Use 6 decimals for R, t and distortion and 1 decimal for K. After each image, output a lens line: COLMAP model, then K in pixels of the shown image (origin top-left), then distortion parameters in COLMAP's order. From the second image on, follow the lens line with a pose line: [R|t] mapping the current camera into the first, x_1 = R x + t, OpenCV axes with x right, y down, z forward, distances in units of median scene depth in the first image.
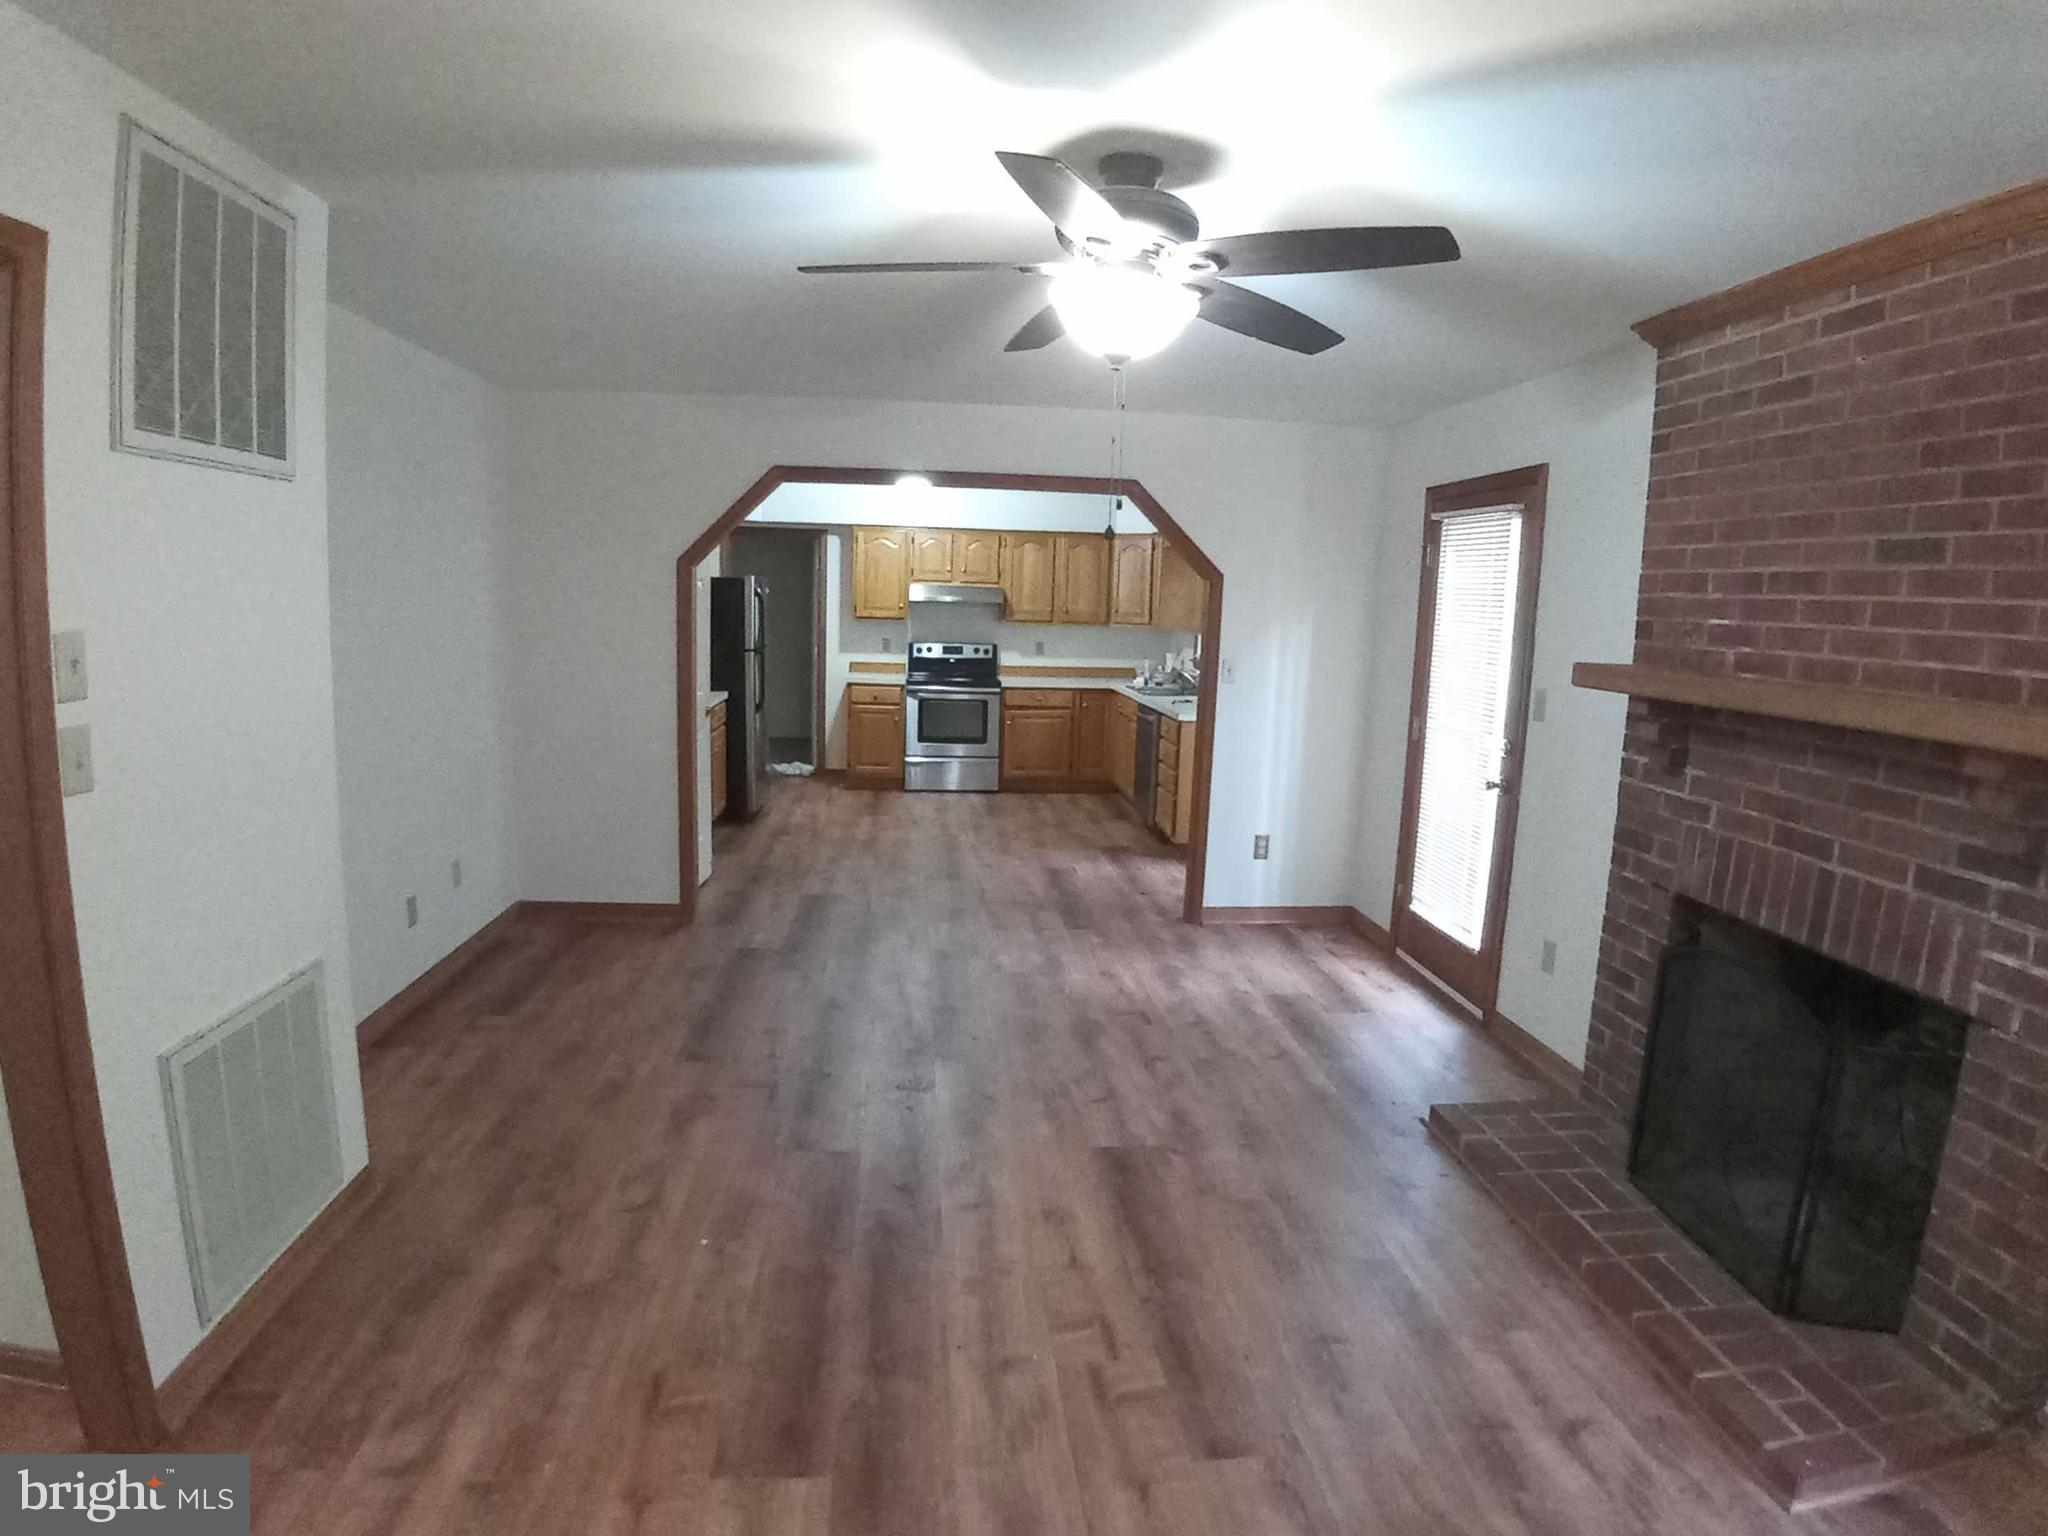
lens RADIAL K [[1099.9, 0, 1024.0], [0, 1099.9, 768.0], [0, 0, 1]] dist [-0.125927, 0.000323]
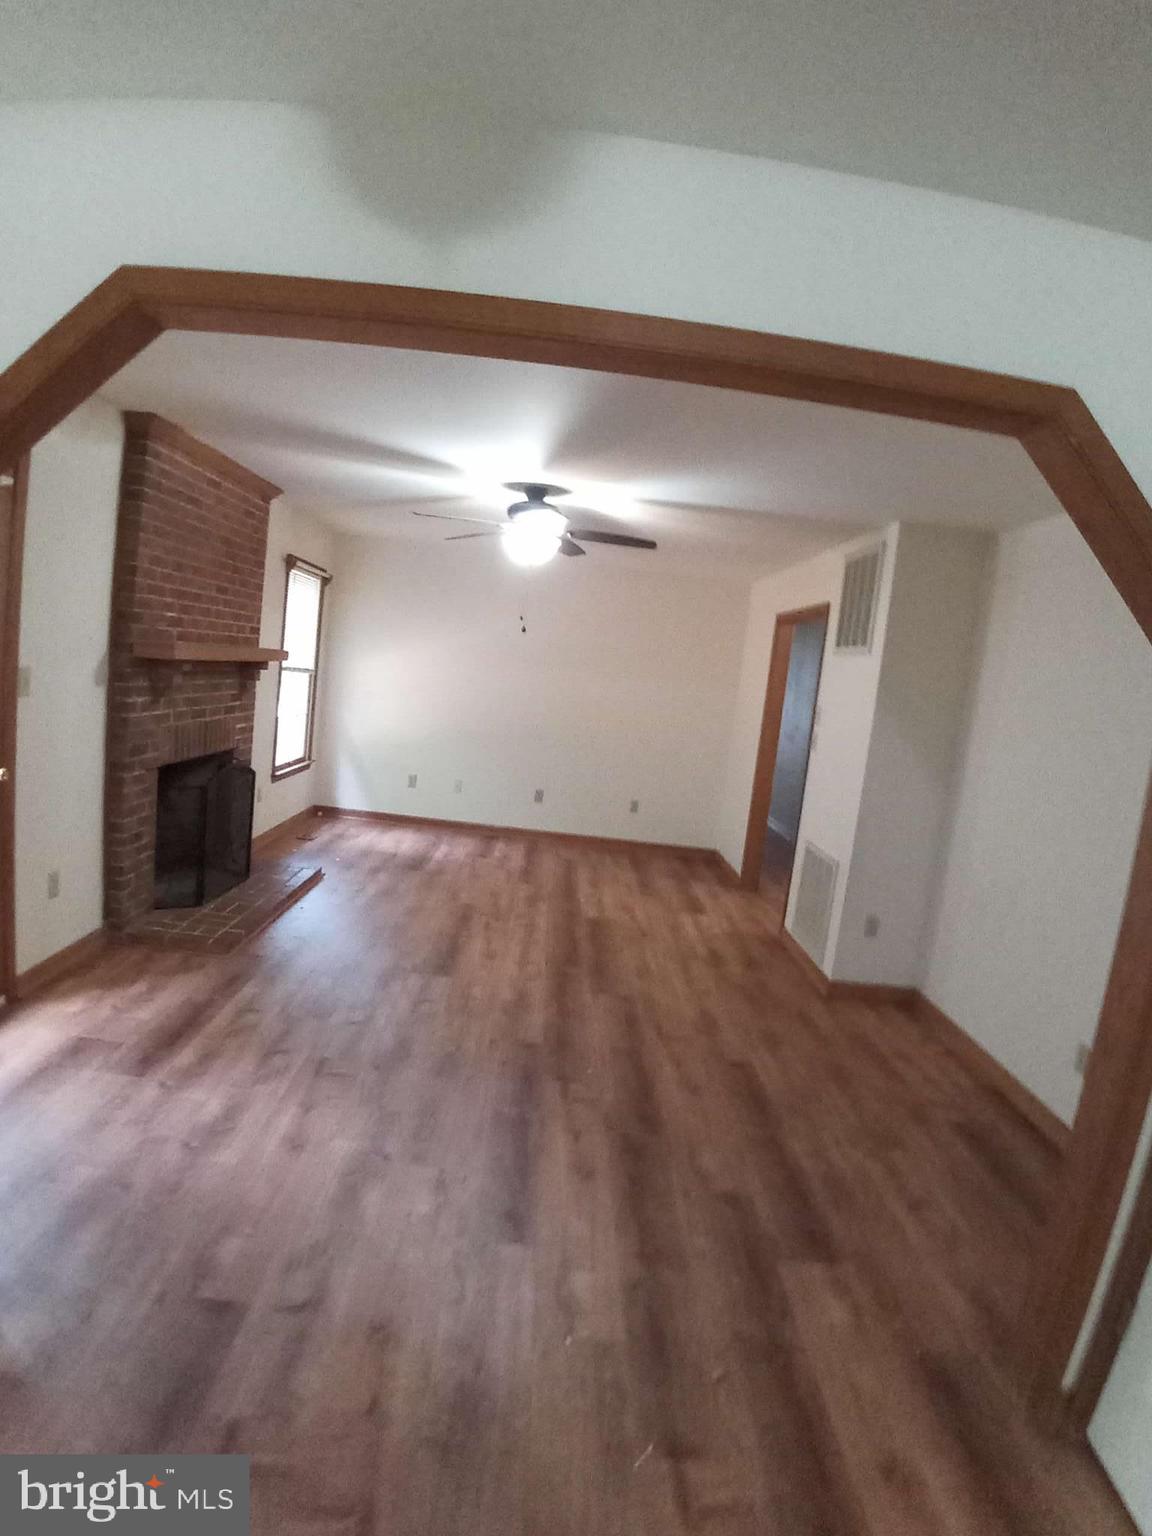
lens RADIAL K [[824.9, 0, 576.0], [0, 824.9, 768.0], [0, 0, 1]] dist [-0.125927, 0.000323]
pose [[-0.986516, -0.153957, 0.055524, -0.127678], [-0.133941, 0.954435, 0.266673, -0.280448], [-0.094050, 0.255640, -0.962186, 1.866394]]
